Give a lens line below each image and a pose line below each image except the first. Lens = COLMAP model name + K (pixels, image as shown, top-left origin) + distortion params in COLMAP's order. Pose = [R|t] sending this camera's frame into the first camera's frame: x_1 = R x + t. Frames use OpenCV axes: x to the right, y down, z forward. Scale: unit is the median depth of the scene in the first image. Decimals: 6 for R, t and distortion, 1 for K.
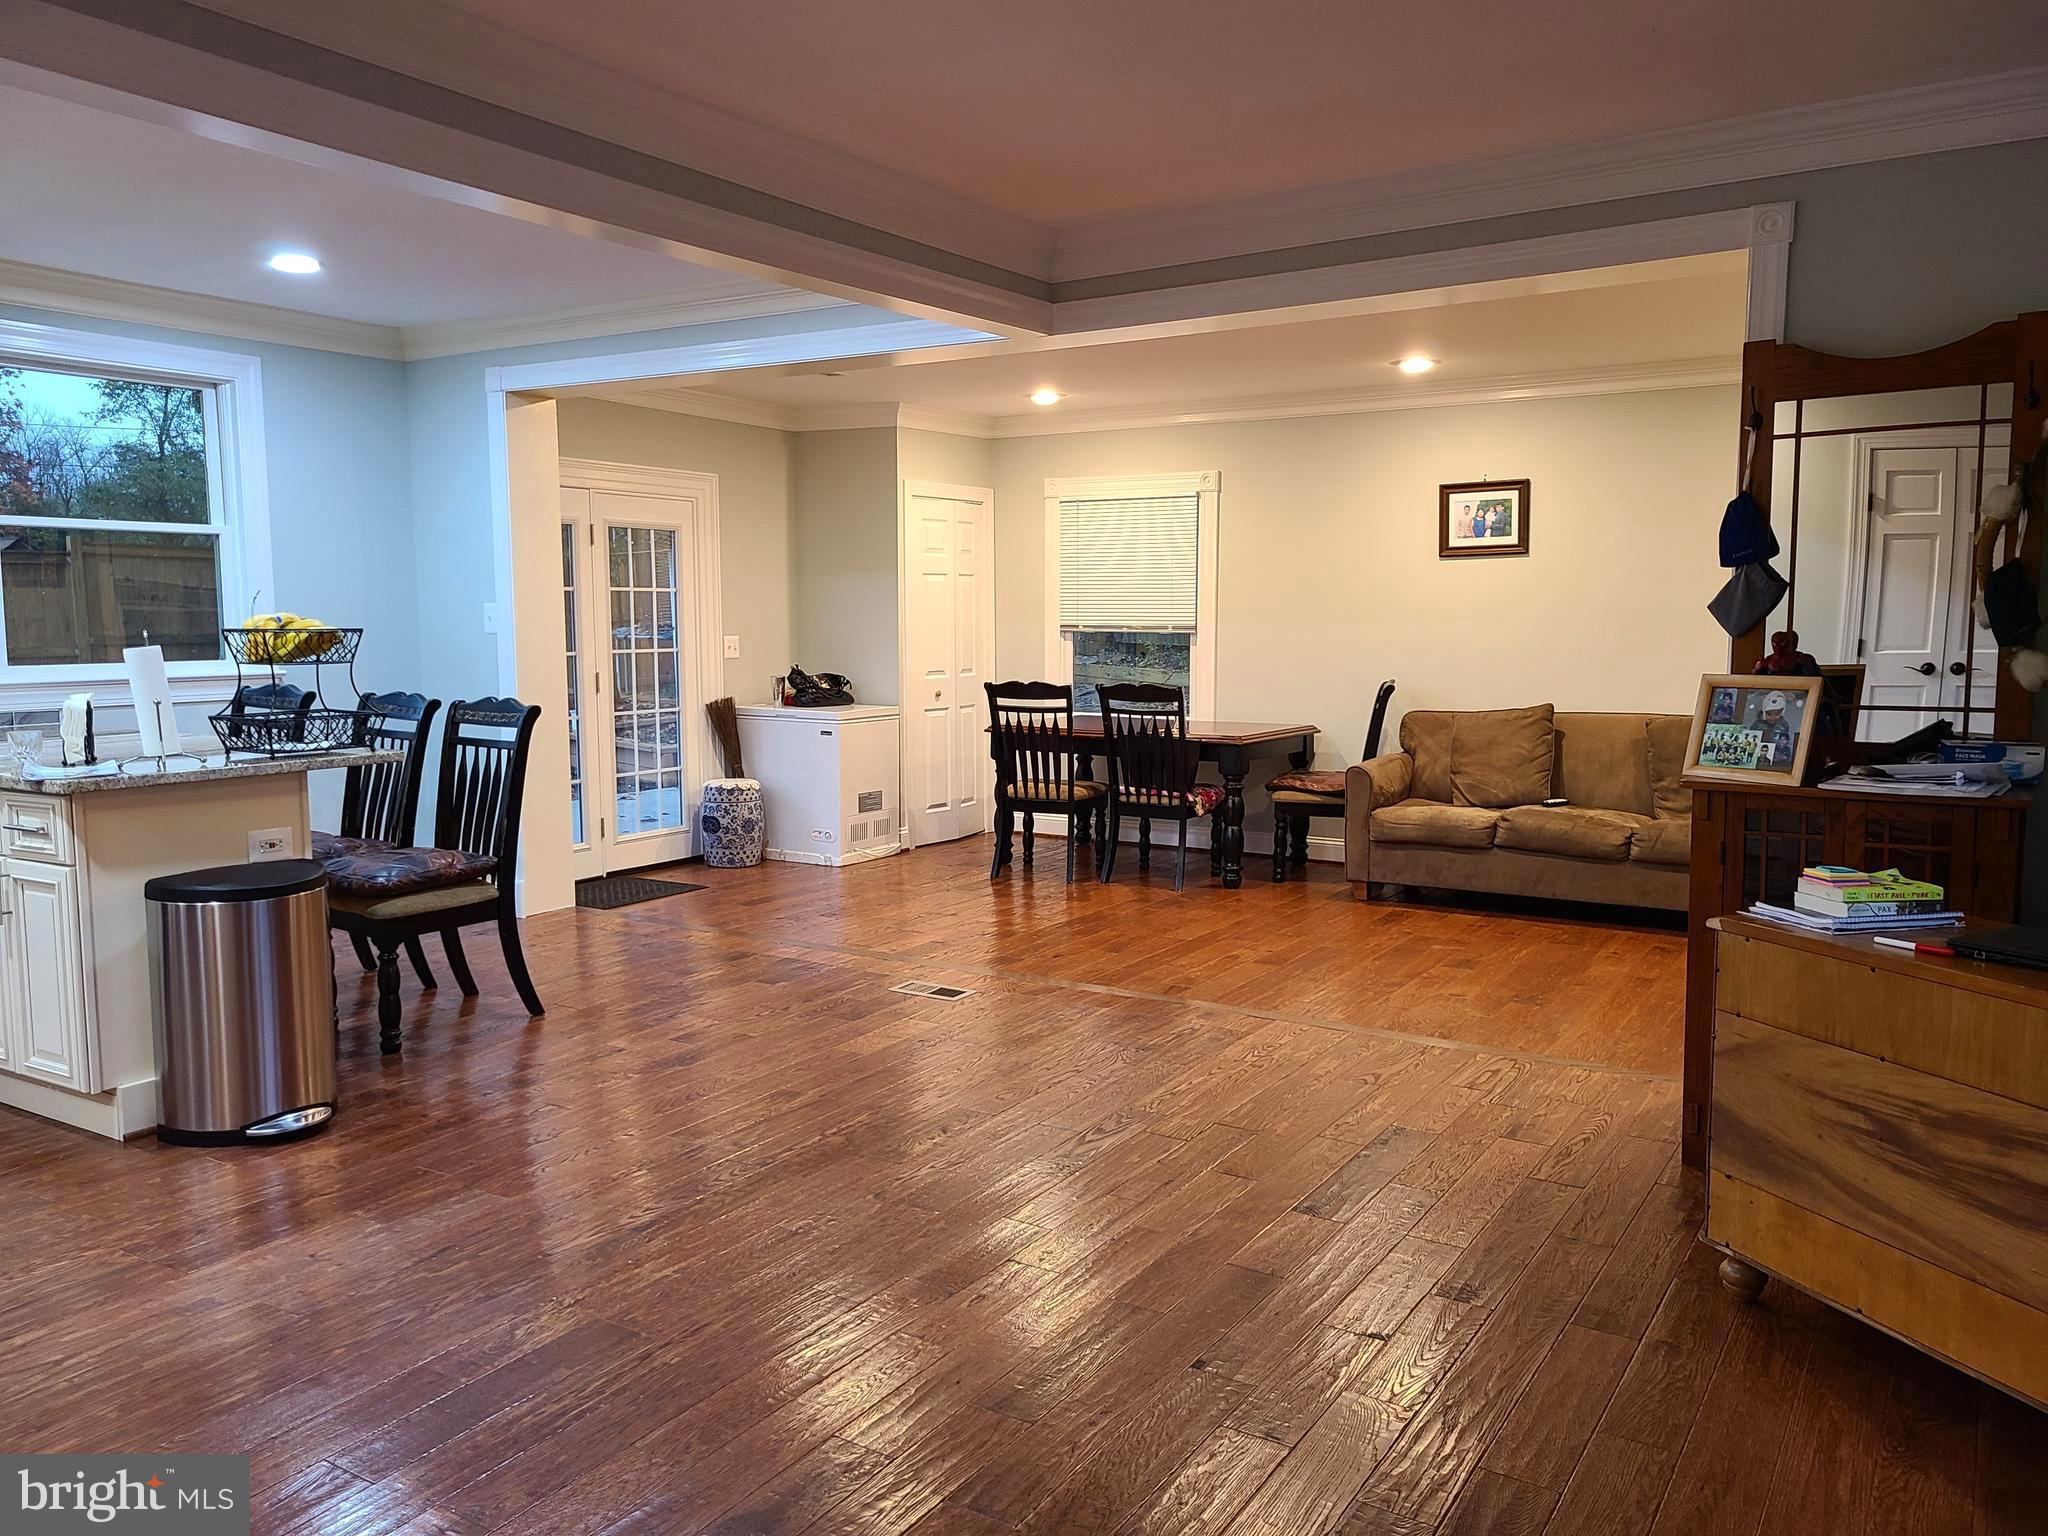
lens RADIAL K [[1534.3, 0, 1014.4], [0, 1534.3, 770.9], [0, 0, 1]] dist [0.033701, -0.000945]
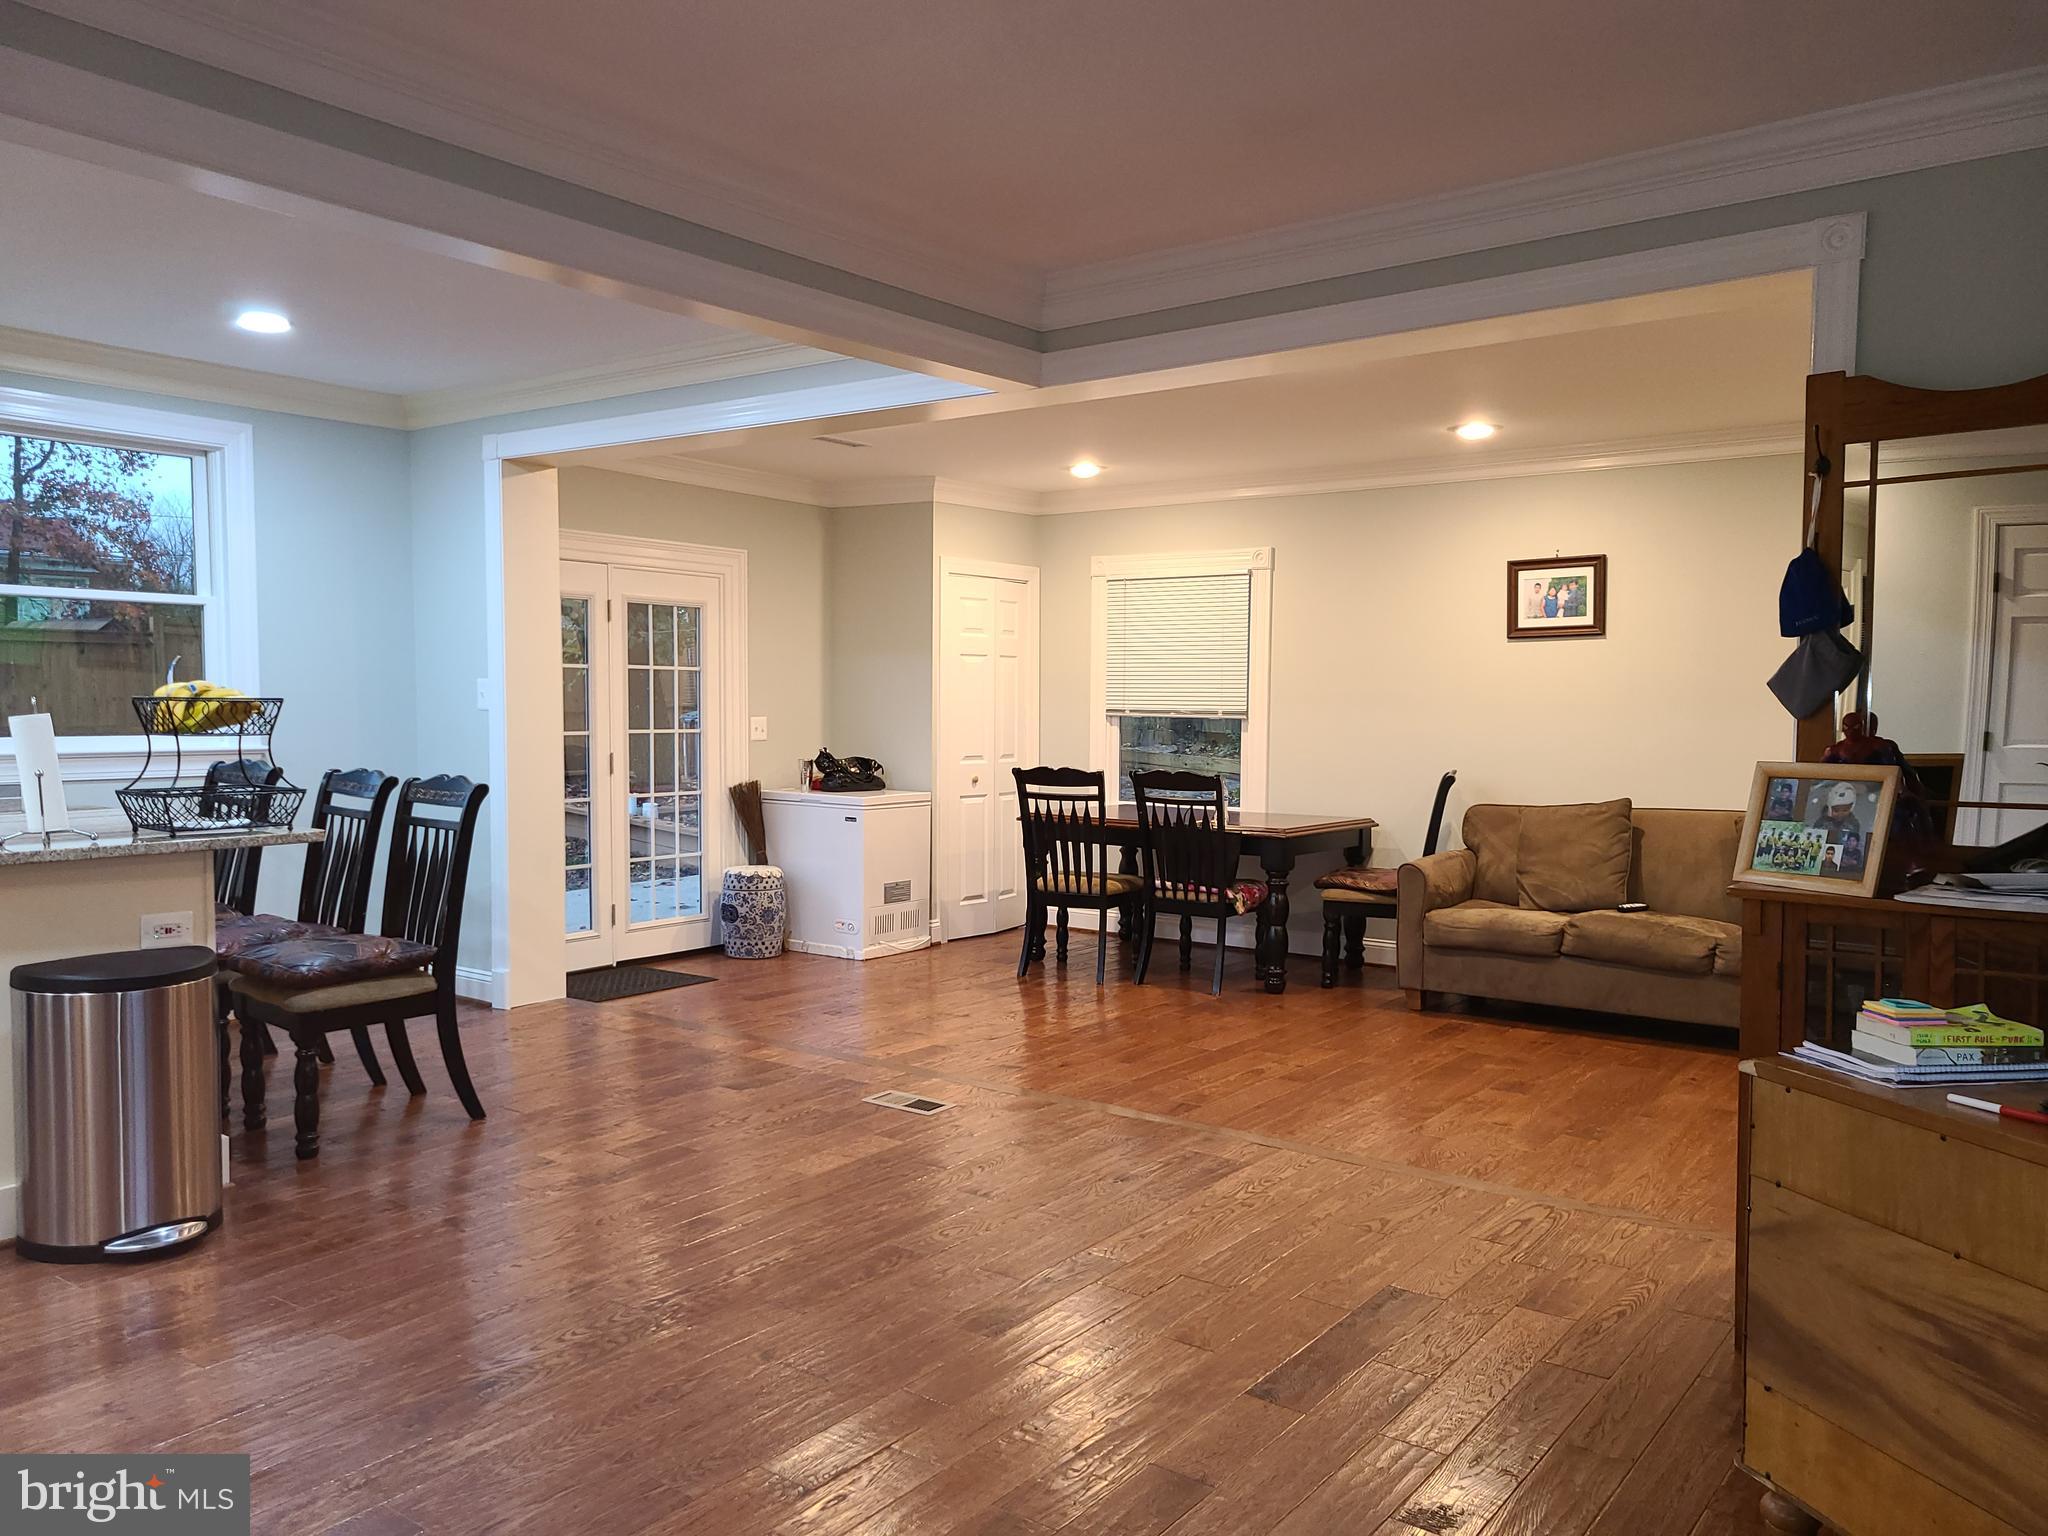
lens RADIAL K [[1536.9, 0, 1003.5], [0, 1536.9, 793.3], [0, 0, 1]] dist [0.034701, -0.009218]
pose [[0.997104, 0.012928, -0.074945, 0.056342], [-0.016212, 0.998927, -0.043378, -0.001135], [0.074304, 0.044467, 0.996244, 0.072520]]
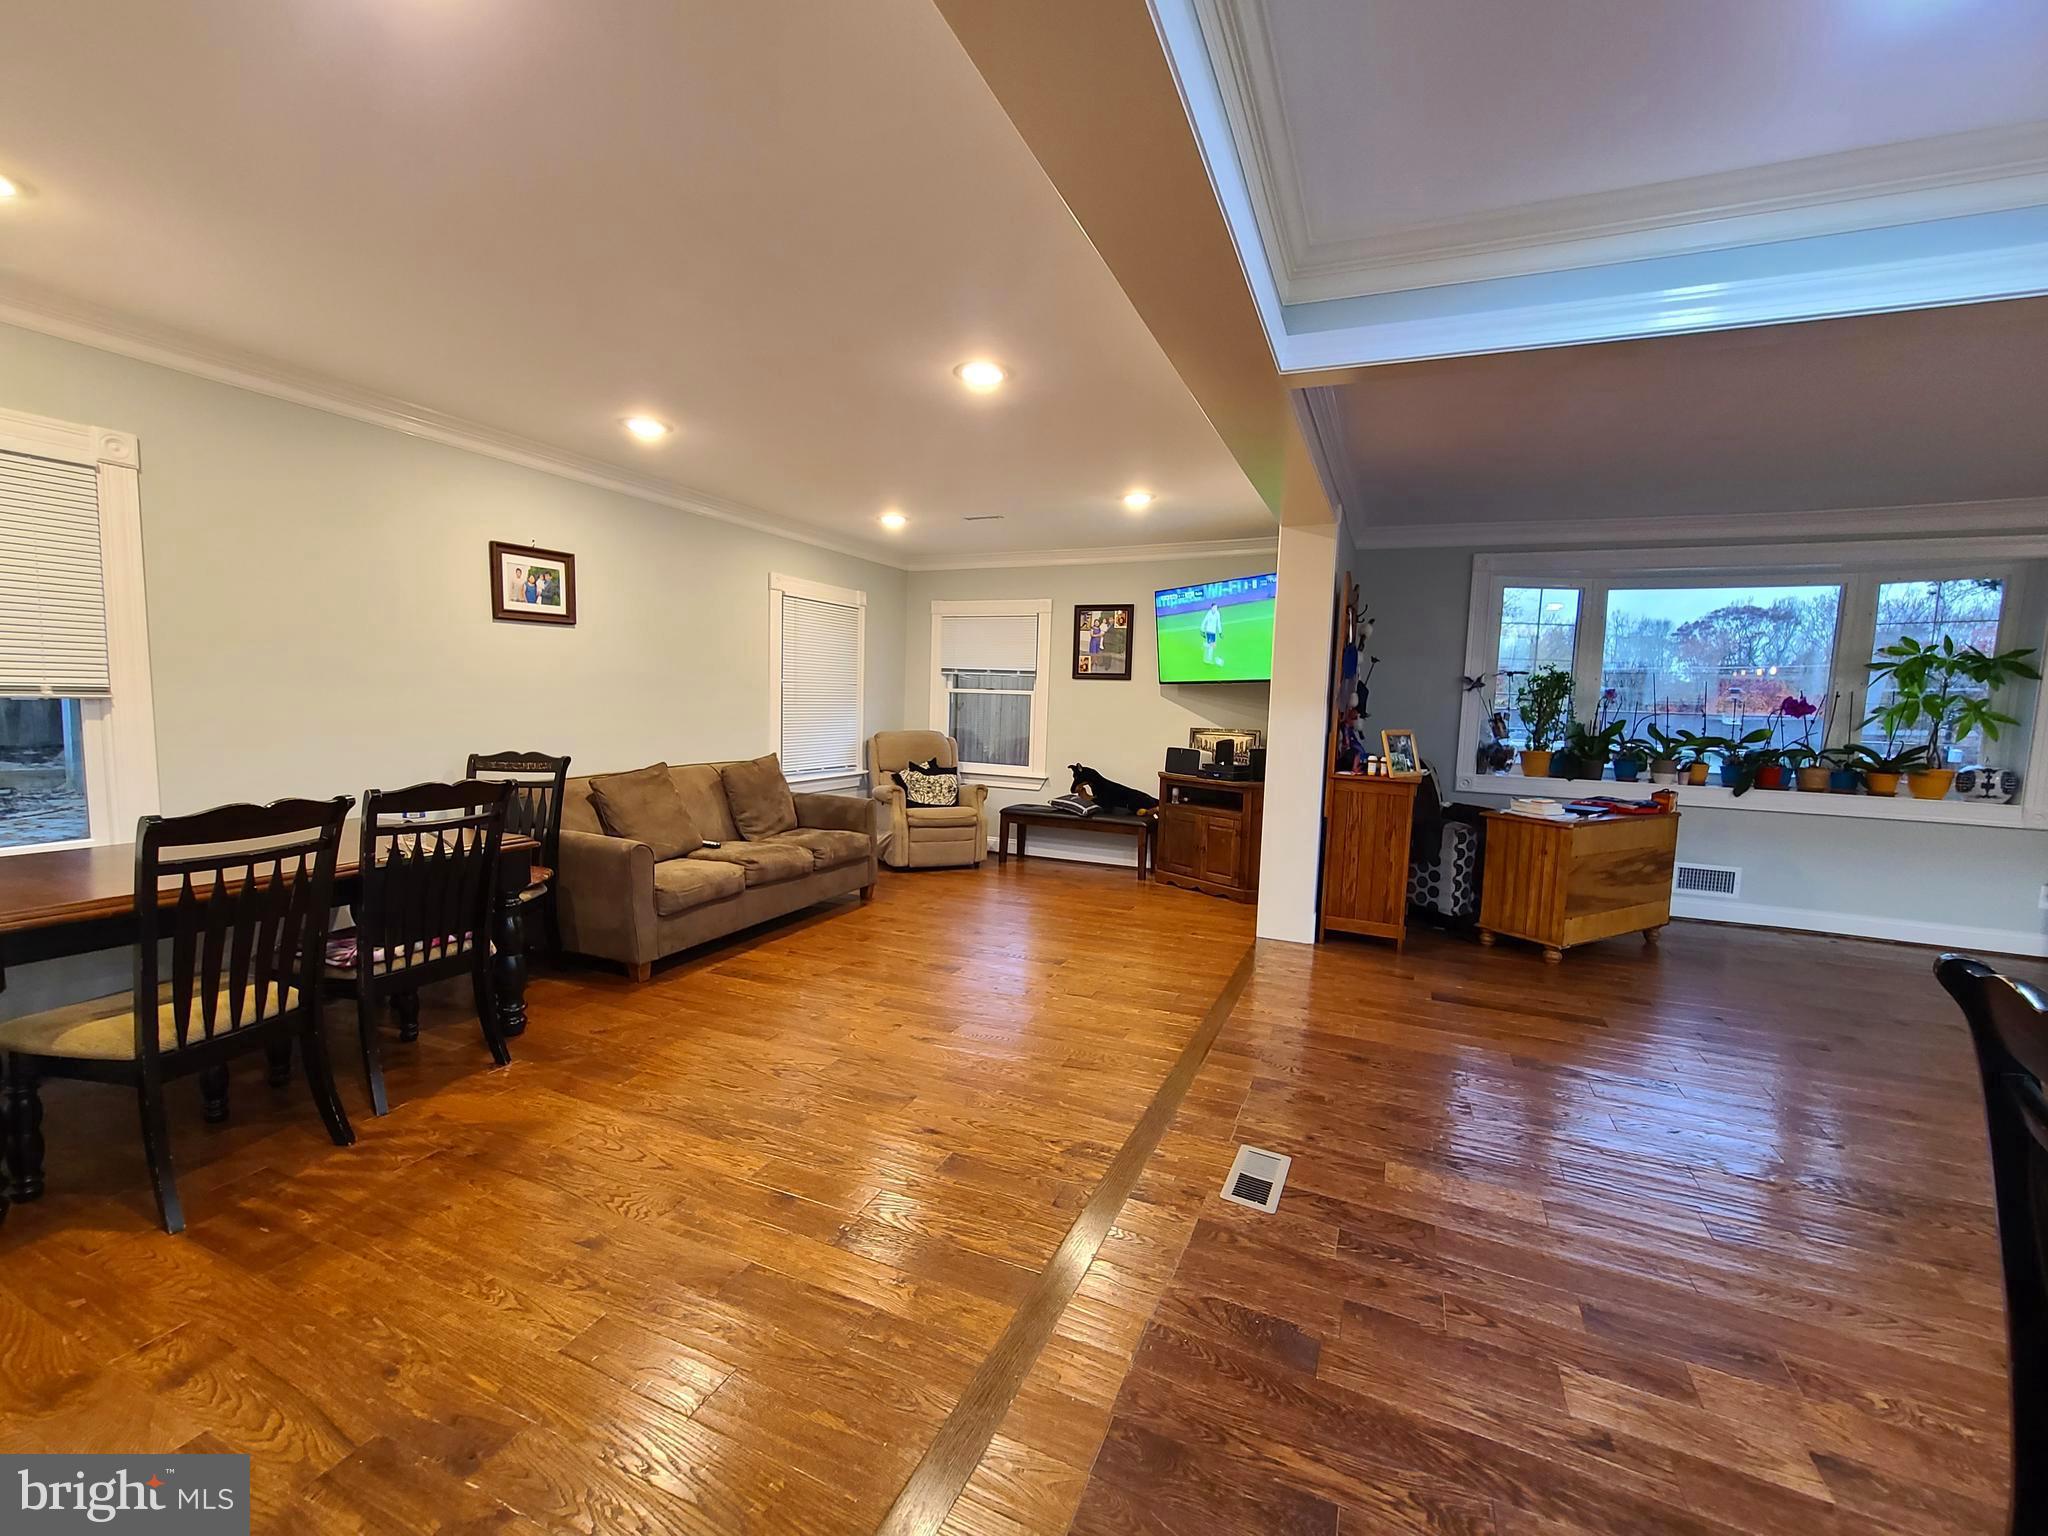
lens RADIAL K [[839.8, 0, 1027.7], [0, 839.8, 773.0], [0, 0, 1]] dist [-0.001529, -0.000196]
pose [[-0.152342, -0.094006, 0.983847, -0.363187], [0.073964, 0.991590, 0.106198, -0.095358], [-0.985556, 0.088948, -0.144108, 0.960640]]
